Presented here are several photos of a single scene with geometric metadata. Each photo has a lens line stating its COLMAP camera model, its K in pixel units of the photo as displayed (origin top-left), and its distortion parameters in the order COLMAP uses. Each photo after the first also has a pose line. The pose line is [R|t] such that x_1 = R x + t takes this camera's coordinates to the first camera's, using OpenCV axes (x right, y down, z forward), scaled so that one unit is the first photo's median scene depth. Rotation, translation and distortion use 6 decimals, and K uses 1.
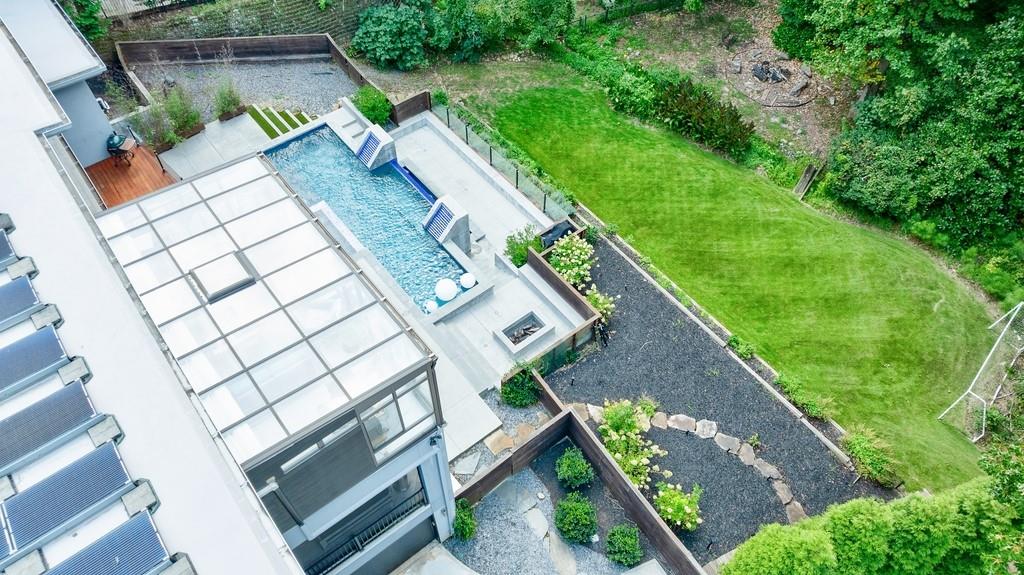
lens RADIAL K [[716.5, 0, 514.5], [0, 716.5, 284.9], [0, 0, 1]] dist [-0.009605, -0.004102]
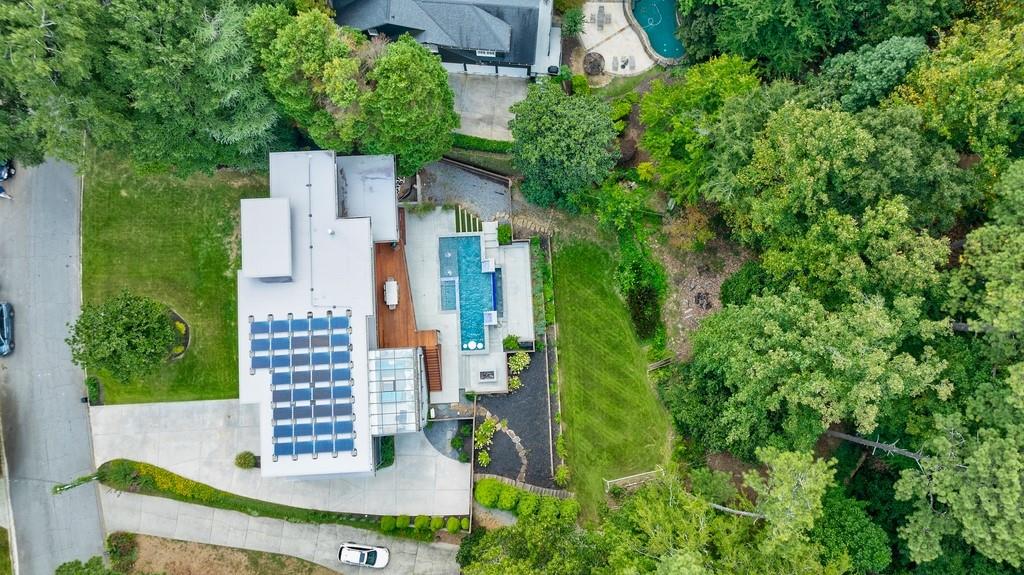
lens RADIAL K [[716.5, 0, 514.5], [0, 716.5, 284.9], [0, 0, 1]] dist [-0.009605, -0.004102]
pose [[0.815307, 0.575905, -0.060066, 0.052113], [-0.456771, 0.703444, 0.544542, -1.424757], [0.355858, -0.416532, 0.836580, -0.938532]]
